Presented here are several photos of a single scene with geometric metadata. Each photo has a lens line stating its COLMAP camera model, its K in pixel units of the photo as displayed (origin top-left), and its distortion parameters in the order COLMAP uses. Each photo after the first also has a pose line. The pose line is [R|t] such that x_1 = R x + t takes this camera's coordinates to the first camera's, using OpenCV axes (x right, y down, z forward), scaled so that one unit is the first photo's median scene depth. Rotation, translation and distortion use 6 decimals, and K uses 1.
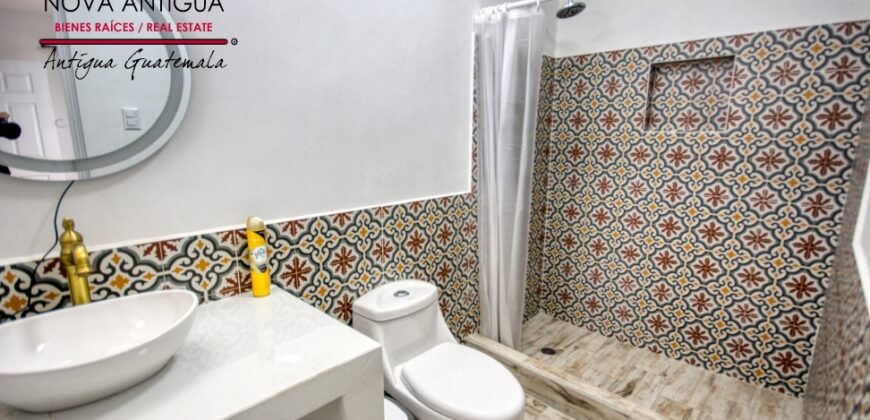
lens RADIAL K [[403.4, 0, 434.9], [0, 403.4, 211.0], [0, 0, 1]] dist [-0.016995, -0.002023]
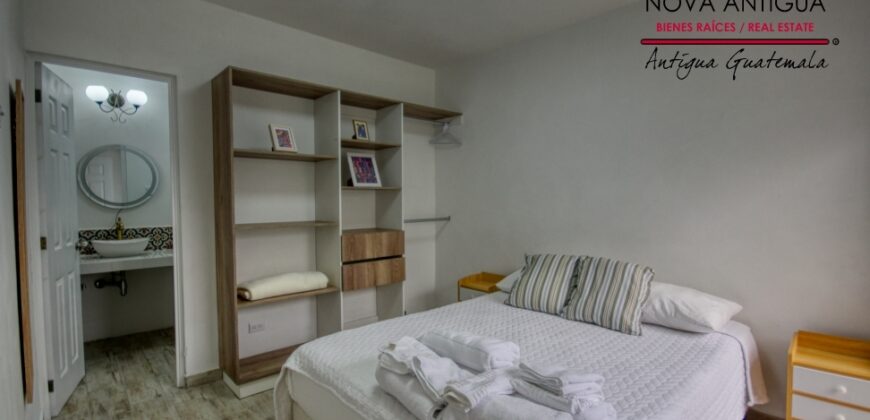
lens RADIAL K [[403.4, 0, 435.0], [0, 403.4, 210.8], [0, 0, 1]] dist [-0.016995, -0.002023]
pose [[0.997939, -0.005474, -0.063944, 2.119455], [-0.004800, 0.987198, -0.159428, 0.497684], [0.063998, 0.159407, 0.985136, -2.340304]]
